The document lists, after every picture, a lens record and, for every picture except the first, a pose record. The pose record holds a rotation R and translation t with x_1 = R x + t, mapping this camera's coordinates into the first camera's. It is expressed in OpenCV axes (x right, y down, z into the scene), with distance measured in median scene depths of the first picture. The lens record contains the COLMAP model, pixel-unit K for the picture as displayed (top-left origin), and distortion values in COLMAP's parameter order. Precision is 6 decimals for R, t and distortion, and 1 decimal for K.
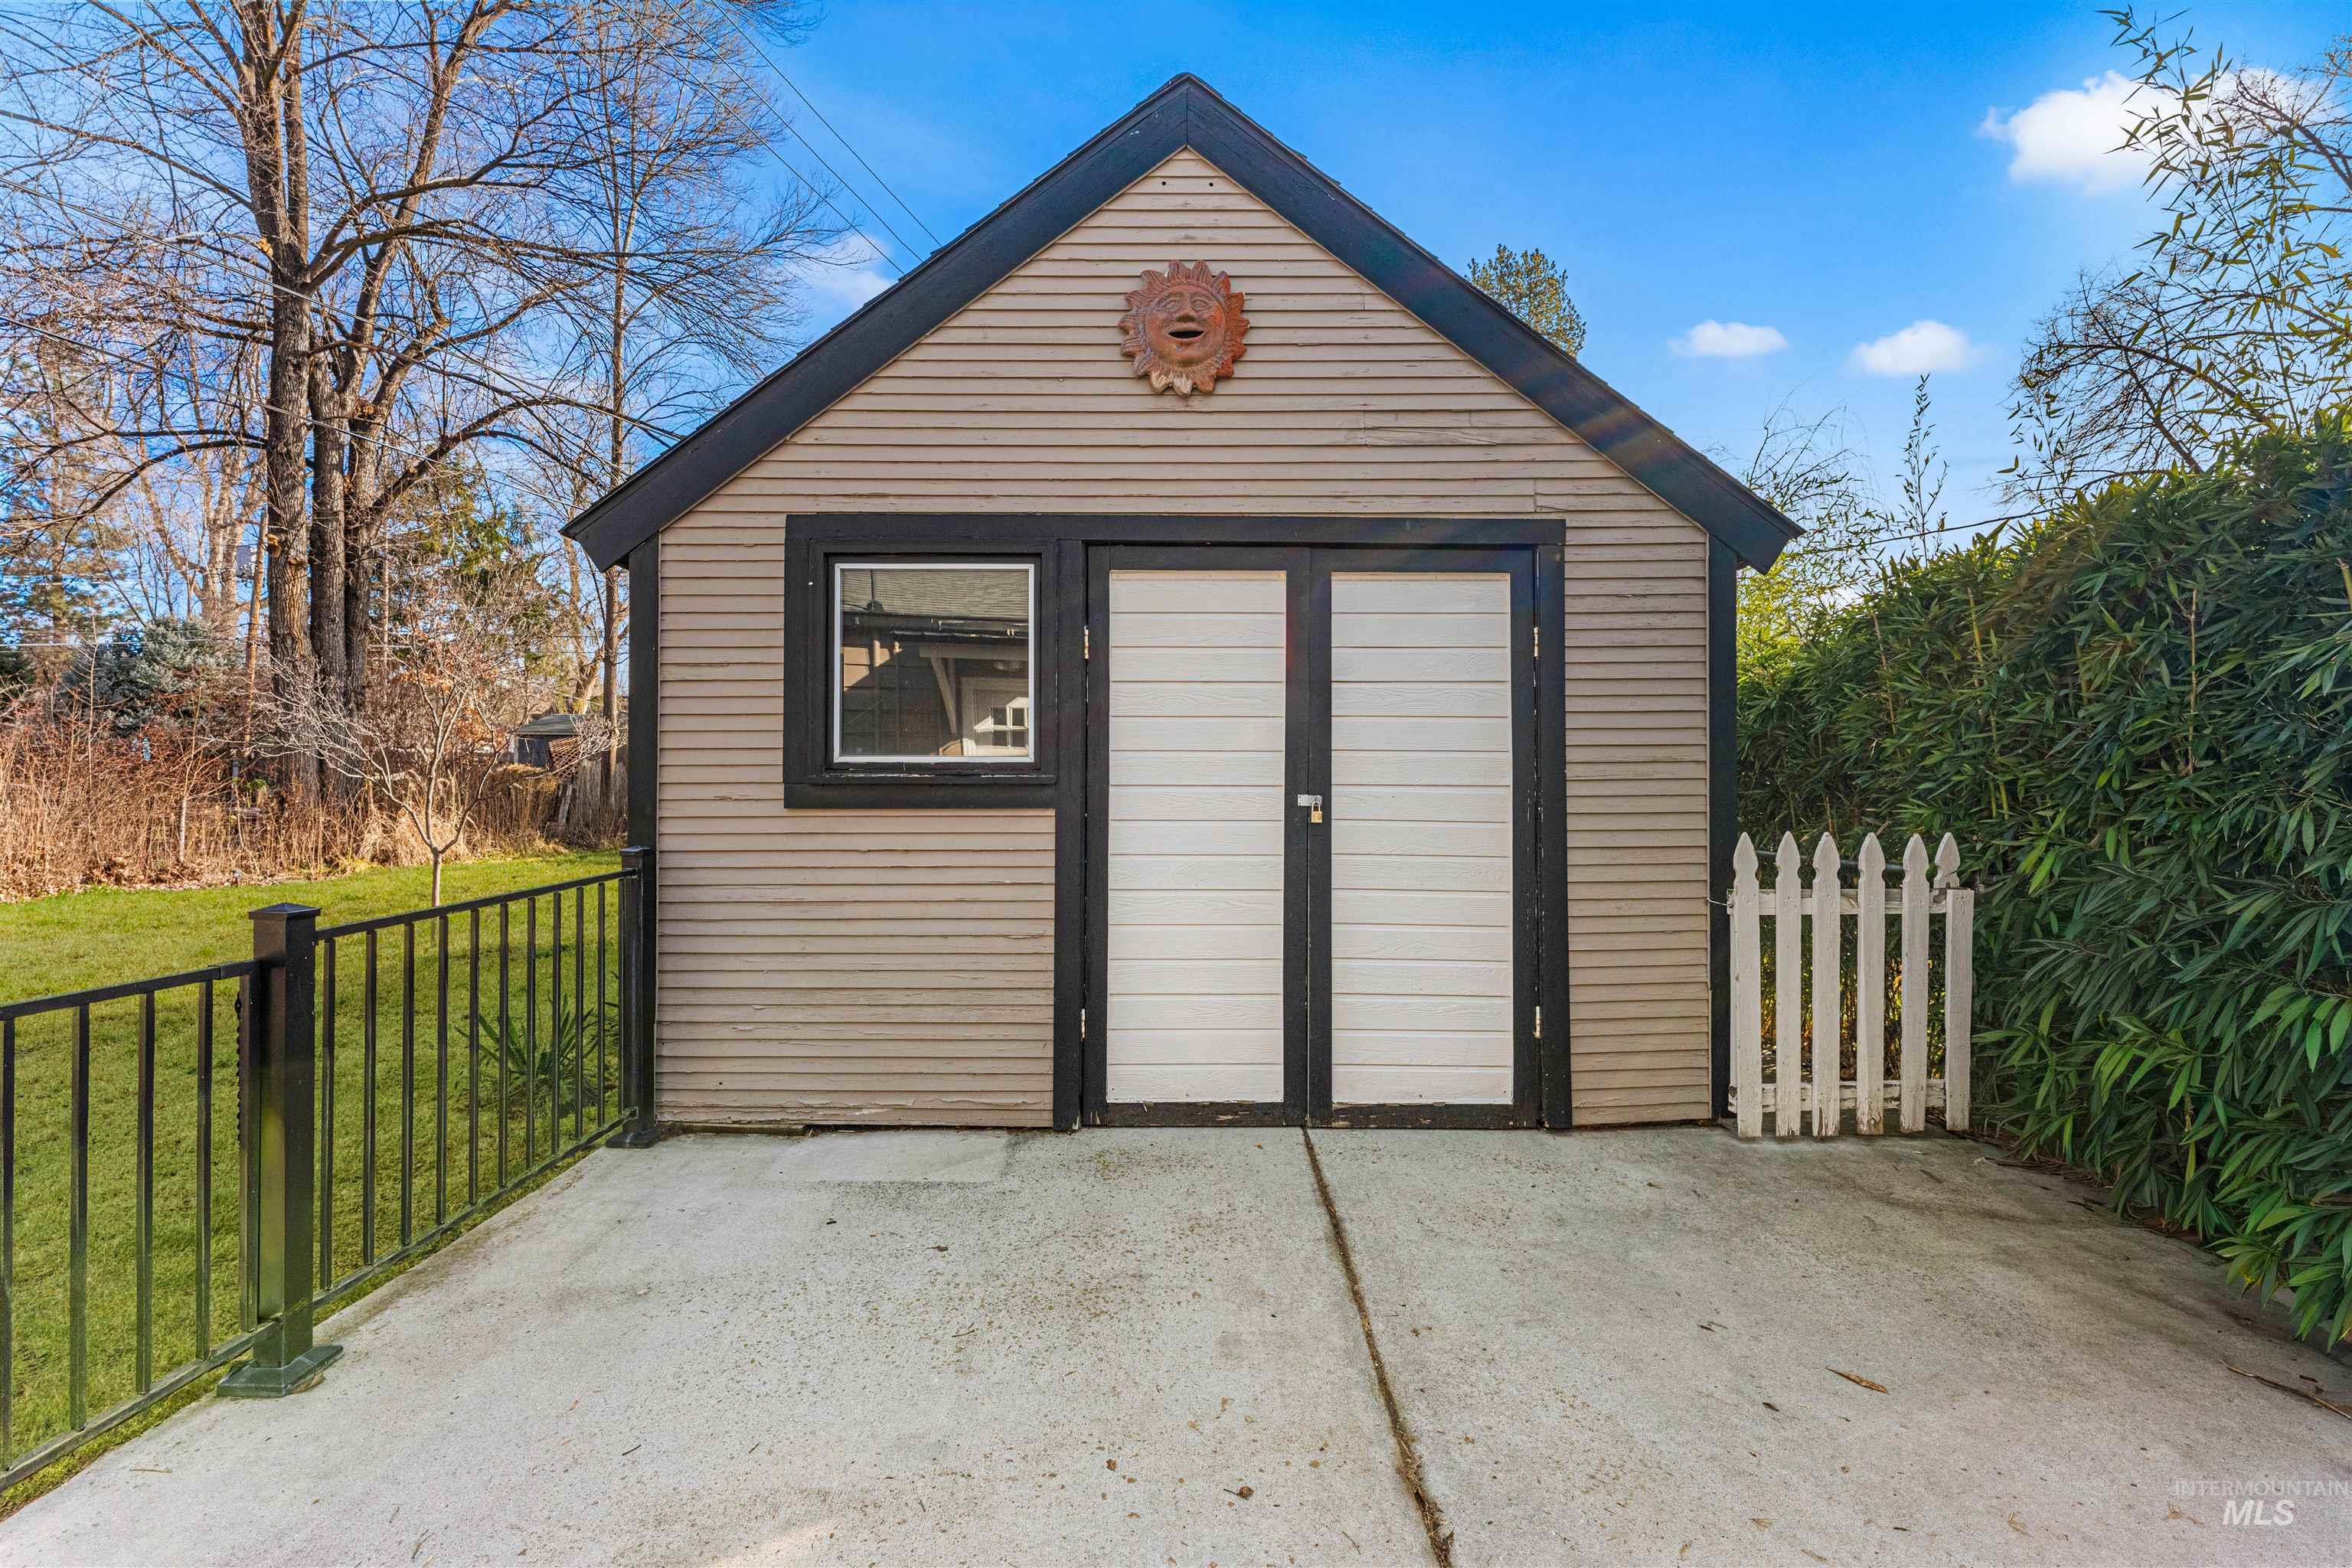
lens RADIAL K [[1002.1, 0, 1173.3], [0, 1002.1, 783.4], [0, 0, 1]] dist [-0.004203, 0.001414]
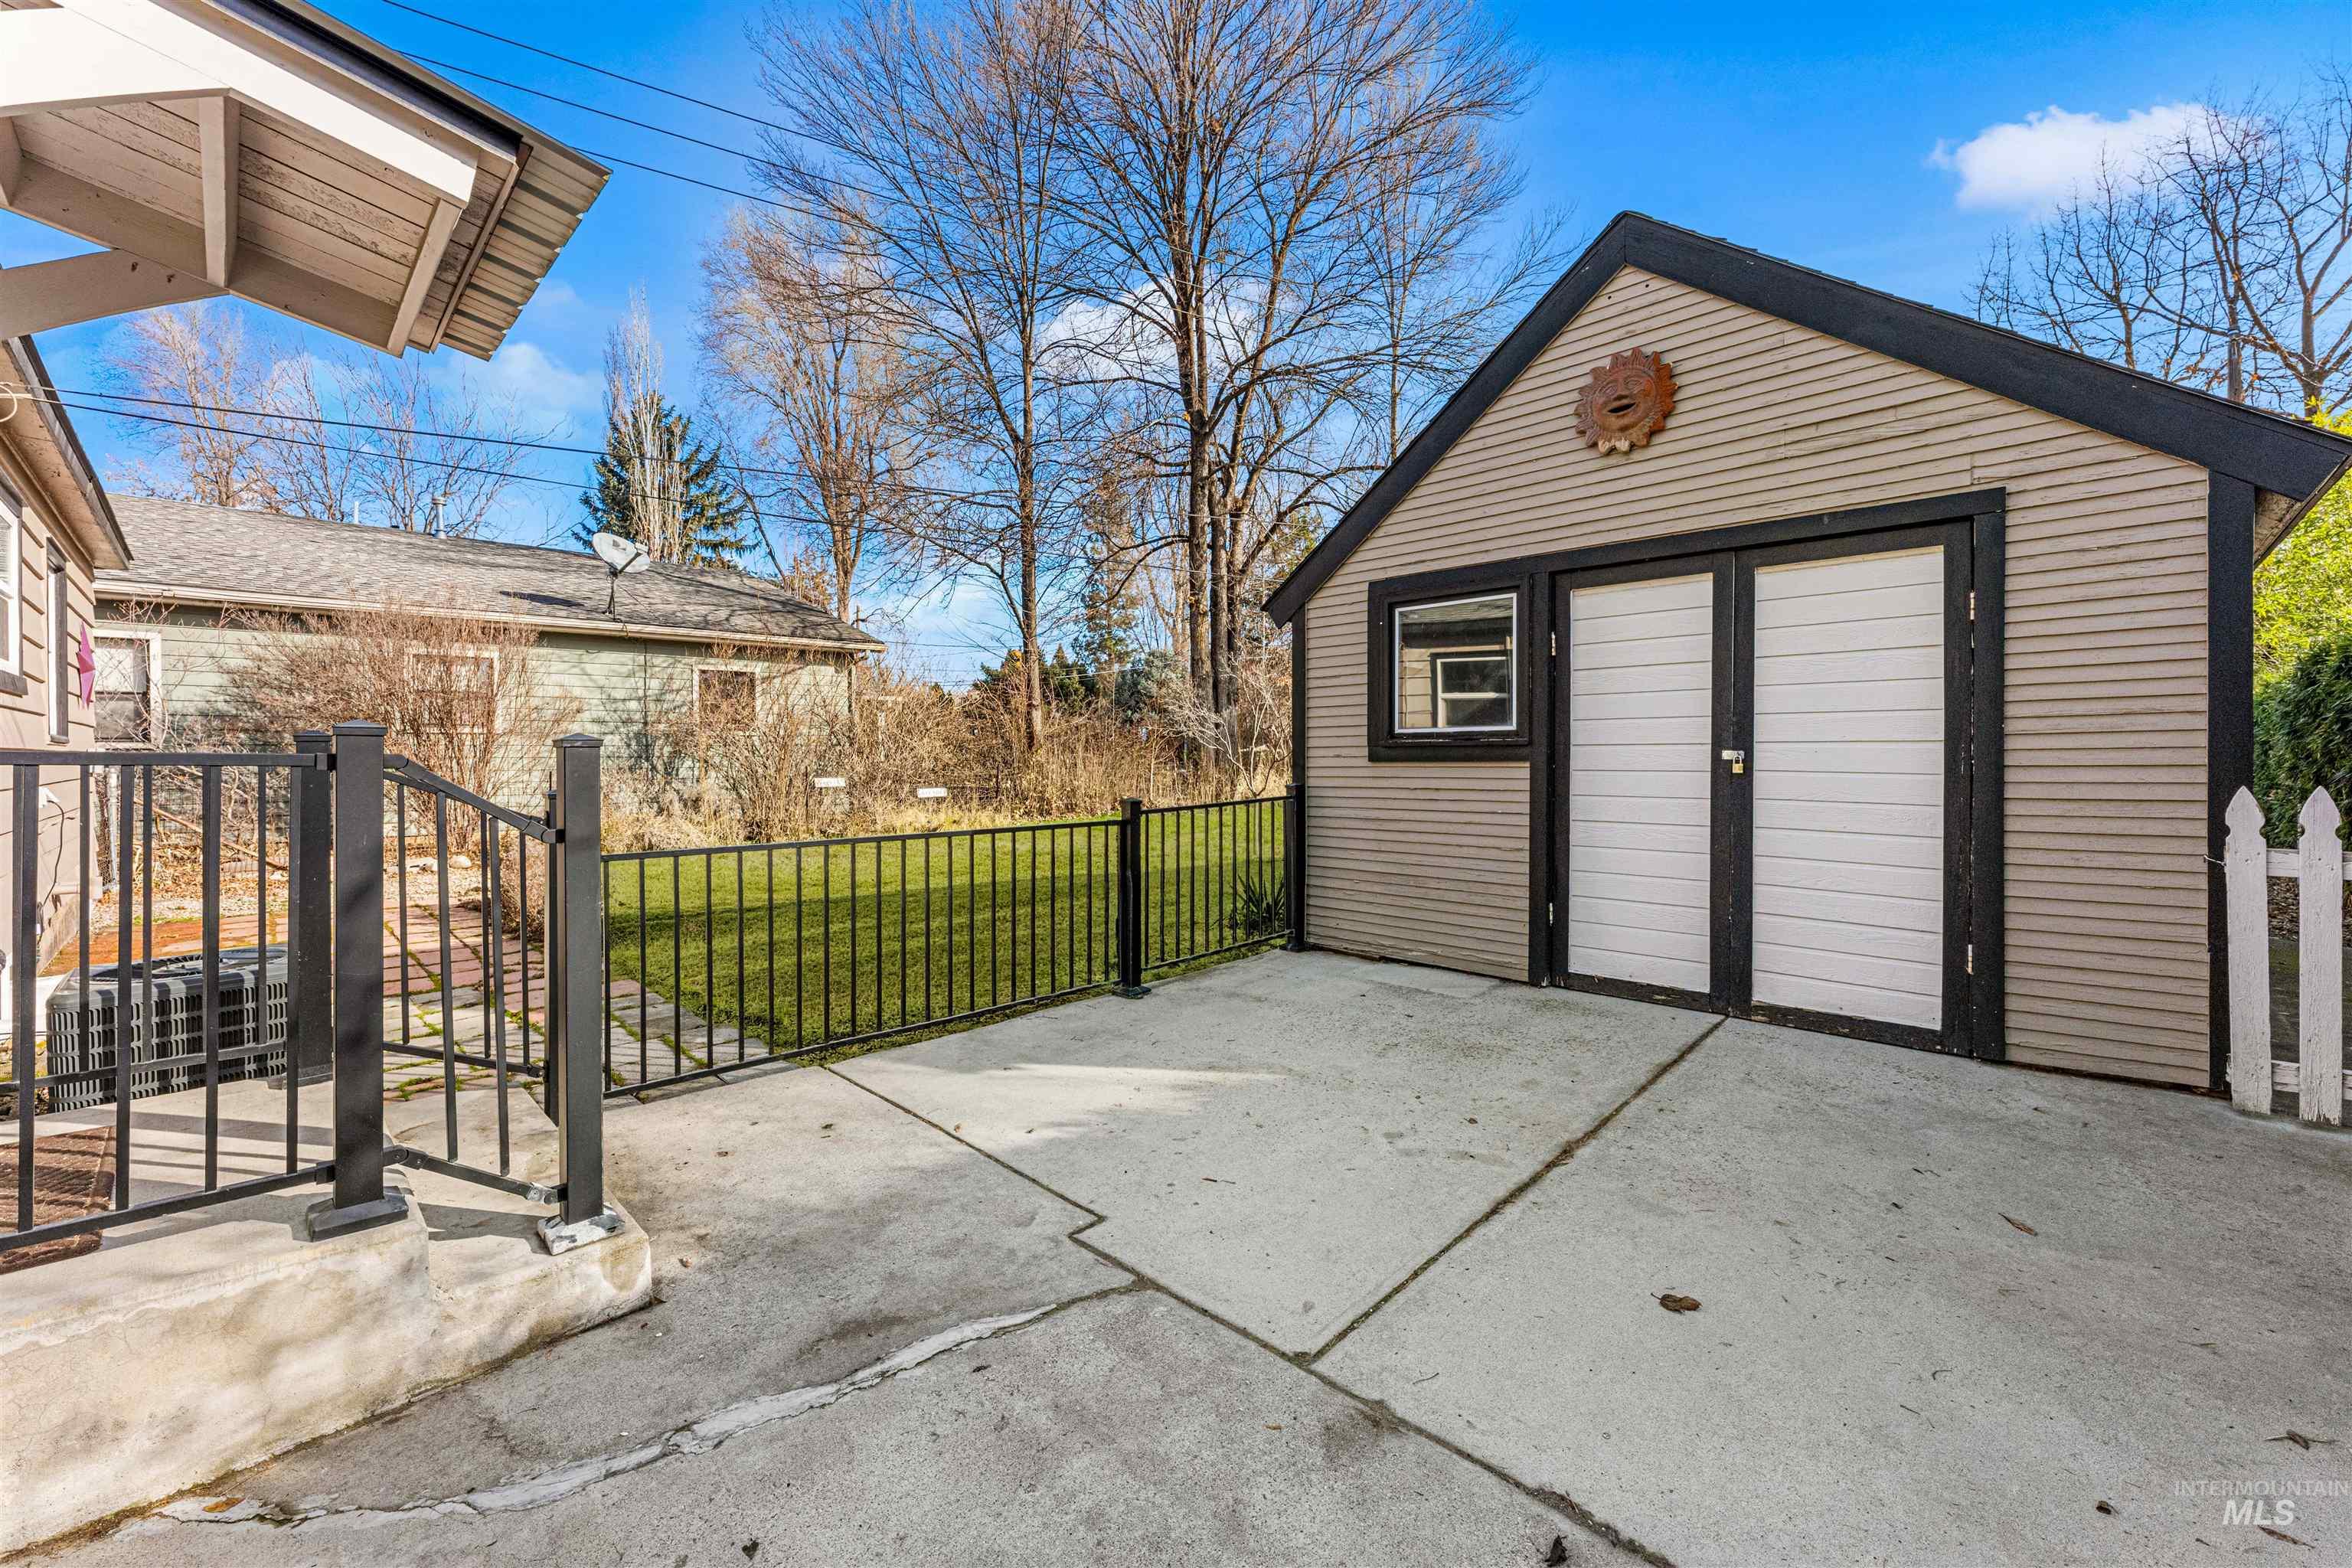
lens RADIAL K [[954.5, 0, 1174.2], [0, 954.5, 767.5], [0, 0, 1]] dist [0.003883, -0.001180]
pose [[0.711127, 0.003170, -0.703056, 0.479922], [0.007287, 0.999903, 0.011879, 0.013334], [0.703025, -0.013571, 0.711035, -0.334398]]
